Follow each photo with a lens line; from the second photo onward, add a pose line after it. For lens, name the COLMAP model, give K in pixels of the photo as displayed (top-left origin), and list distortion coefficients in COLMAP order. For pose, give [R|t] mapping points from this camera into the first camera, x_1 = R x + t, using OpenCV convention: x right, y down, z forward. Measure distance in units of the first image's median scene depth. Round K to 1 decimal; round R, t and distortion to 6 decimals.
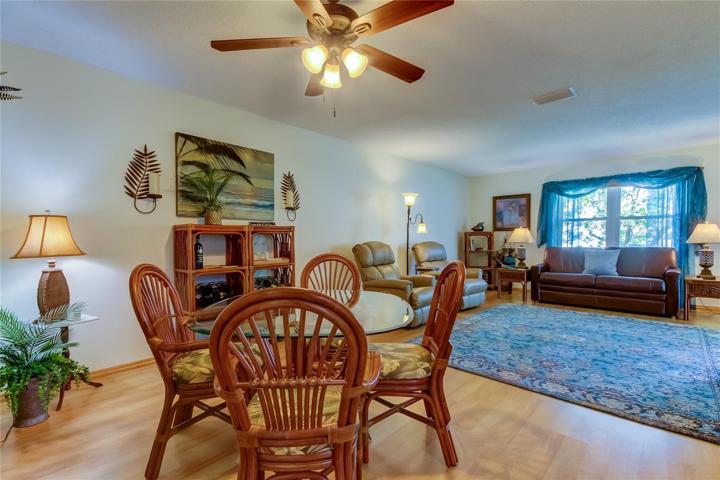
lens RADIAL K [[332.1, 0, 344.8], [0, 332.1, 257.1], [0, 0, 1]] dist [-0.011710, -0.000170]
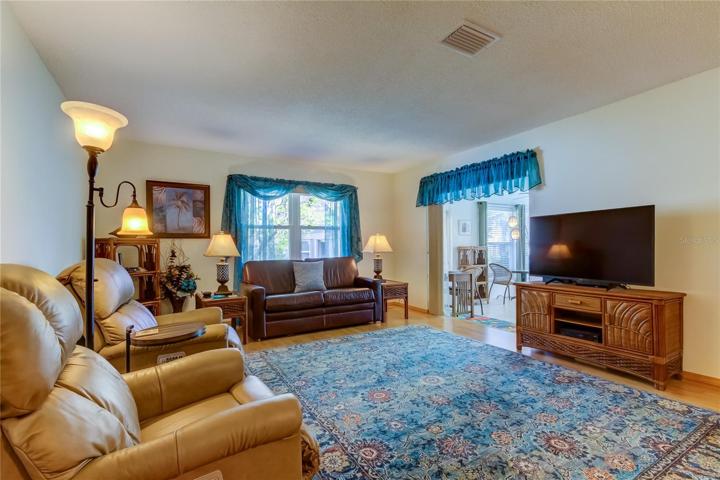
lens RADIAL K [[334.9, 0, 360.0], [0, 334.9, 240.0], [0, 0, 1]] dist [0.019126, 0.000123]
pose [[0.238939, 0.023851, 0.970742, -0.064106], [0.063713, 0.997159, -0.040182, -0.036173], [-0.968942, 0.071450, 0.236741, 0.675168]]
